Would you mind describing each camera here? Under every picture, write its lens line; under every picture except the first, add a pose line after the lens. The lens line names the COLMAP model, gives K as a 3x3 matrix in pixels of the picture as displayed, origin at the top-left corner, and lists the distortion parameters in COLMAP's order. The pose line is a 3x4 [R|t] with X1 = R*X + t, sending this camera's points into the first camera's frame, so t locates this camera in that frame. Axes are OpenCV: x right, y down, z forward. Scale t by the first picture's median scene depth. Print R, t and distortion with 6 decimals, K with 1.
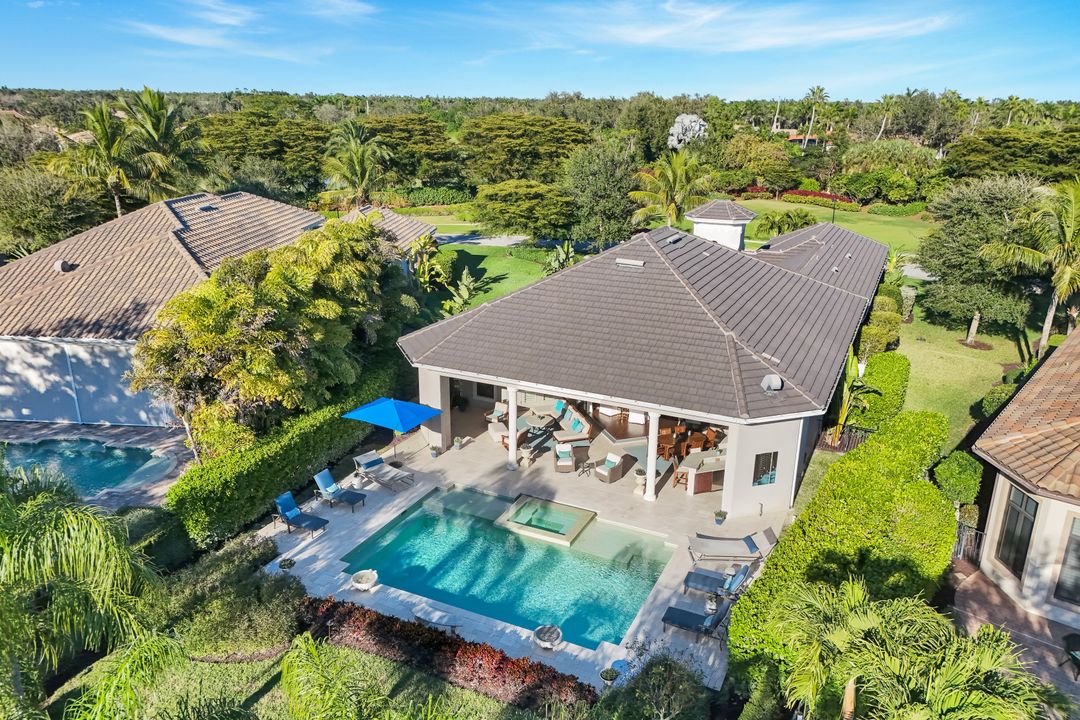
lens RADIAL K [[779.6, 0, 539.3], [0, 779.6, 372.4], [0, 0, 1]] dist [0.083169, -0.092386]
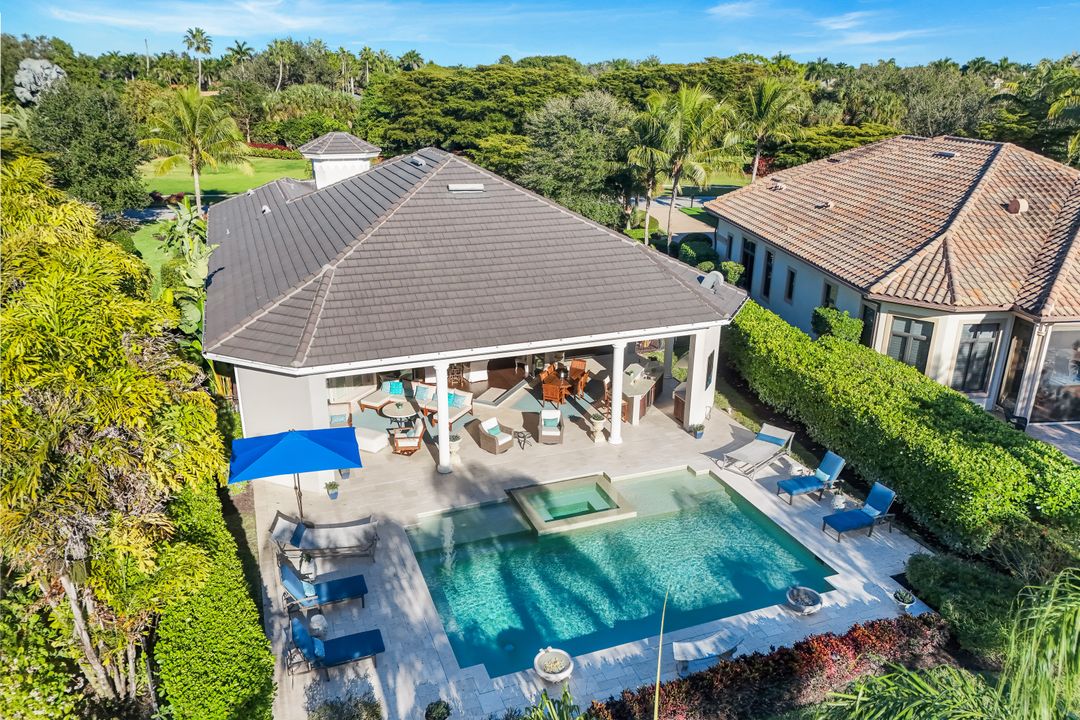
lens RADIAL K [[791.5, 0, 540.0], [0, 791.5, 360.0], [0, 0, 1]] dist [0.053537, -0.042801]
pose [[0.684882, -0.254153, 0.682894, -0.422292], [0.235655, 0.964090, 0.122464, -0.048125], [-0.689495, 0.077054, 0.720180, 0.342019]]
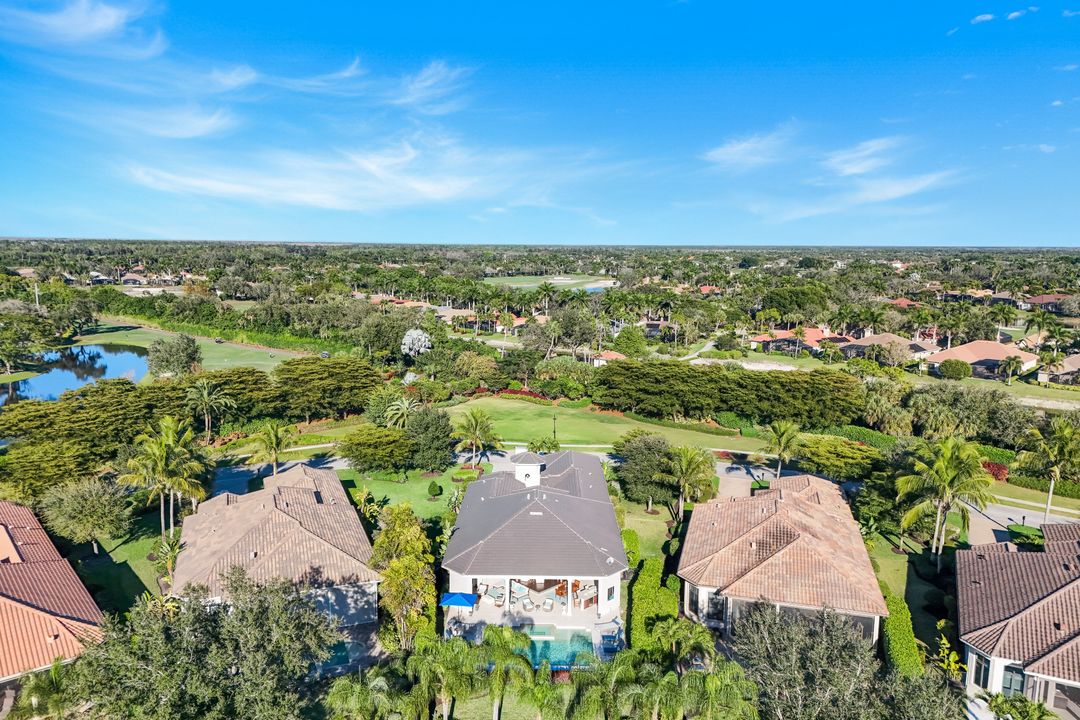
lens RADIAL K [[779.6, 0, 539.3], [0, 779.6, 372.4], [0, 0, 1]] dist [0.083169, -0.092386]
pose [[0.904589, -0.072061, 0.420150, -0.787462], [0.139051, 0.981579, -0.131025, -0.236032], [-0.402968, 0.176946, 0.897946, -1.123712]]
